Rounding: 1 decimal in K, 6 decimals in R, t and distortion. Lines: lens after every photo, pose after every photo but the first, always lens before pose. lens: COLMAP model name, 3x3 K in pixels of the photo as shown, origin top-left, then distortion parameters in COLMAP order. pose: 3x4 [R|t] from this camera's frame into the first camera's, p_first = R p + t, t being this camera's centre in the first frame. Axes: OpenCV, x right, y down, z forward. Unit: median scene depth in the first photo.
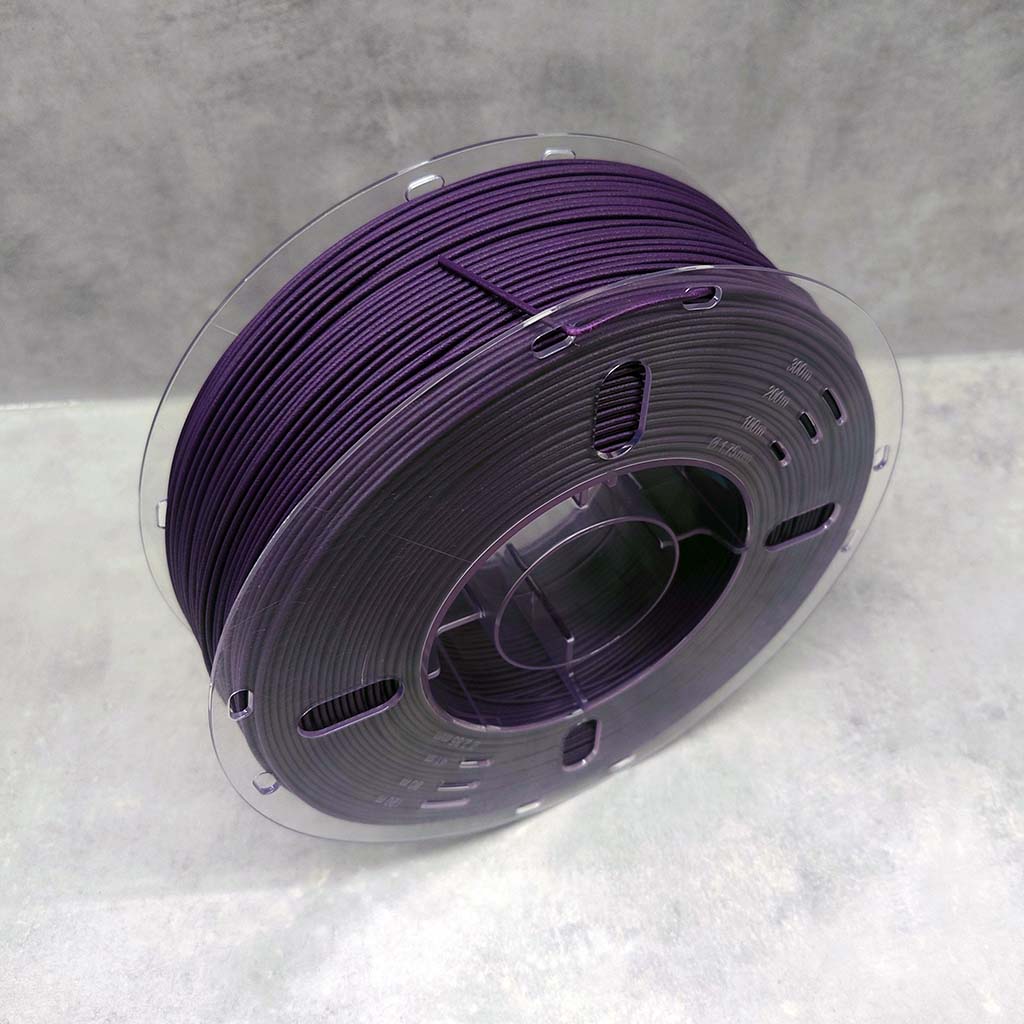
lens RADIAL K [[1079.5, 0, 602.5], [0, 1079.5, 547.4], [0, 0, 1]] dist [-0.002394, 0.007404]
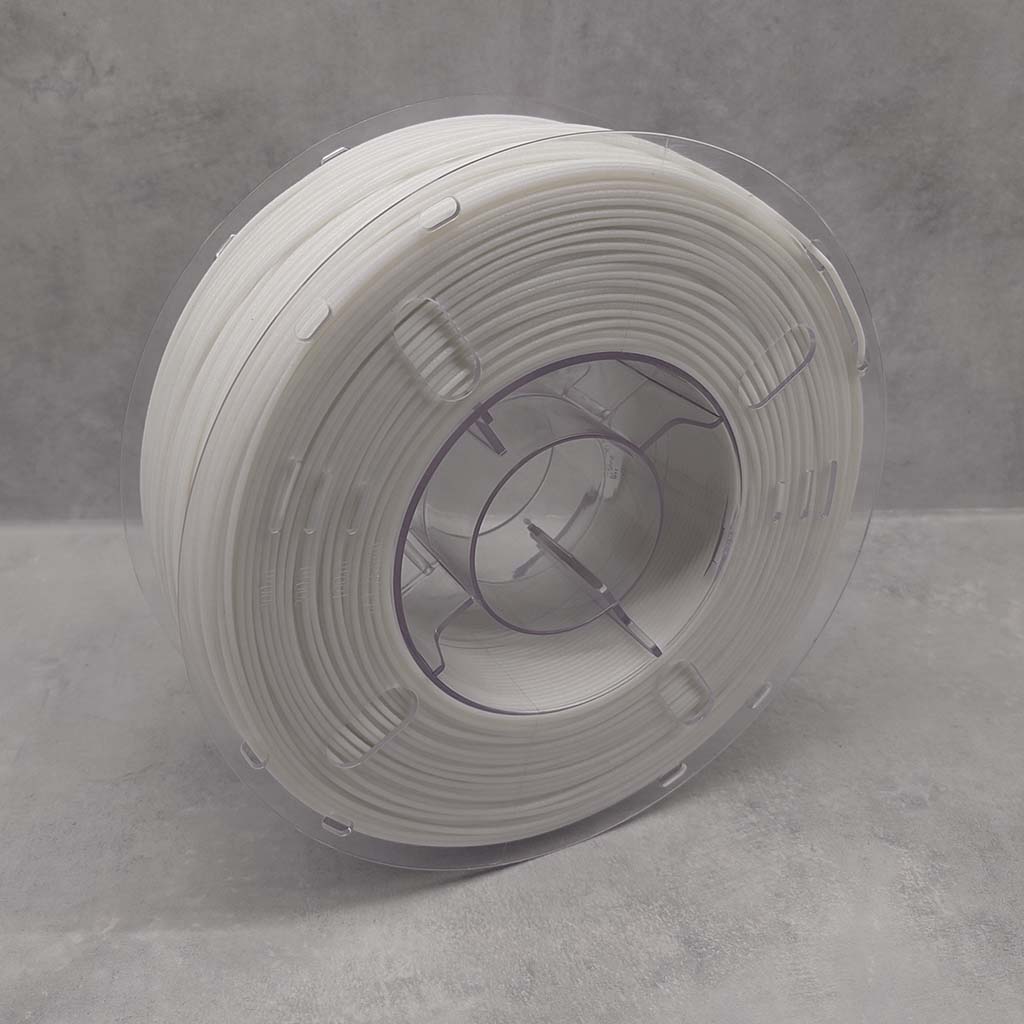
lens RADIAL K [[1295.2, 0, 512.0], [0, 1295.2, 512.0], [0, 0, 1]] dist [-0.000343, -0.016477]
pose [[0.999549, 0.019848, -0.022543, 0.068426], [-0.027350, 0.911676, -0.409998, 0.413859], [0.012414, 0.410430, 0.911808, -0.043121]]
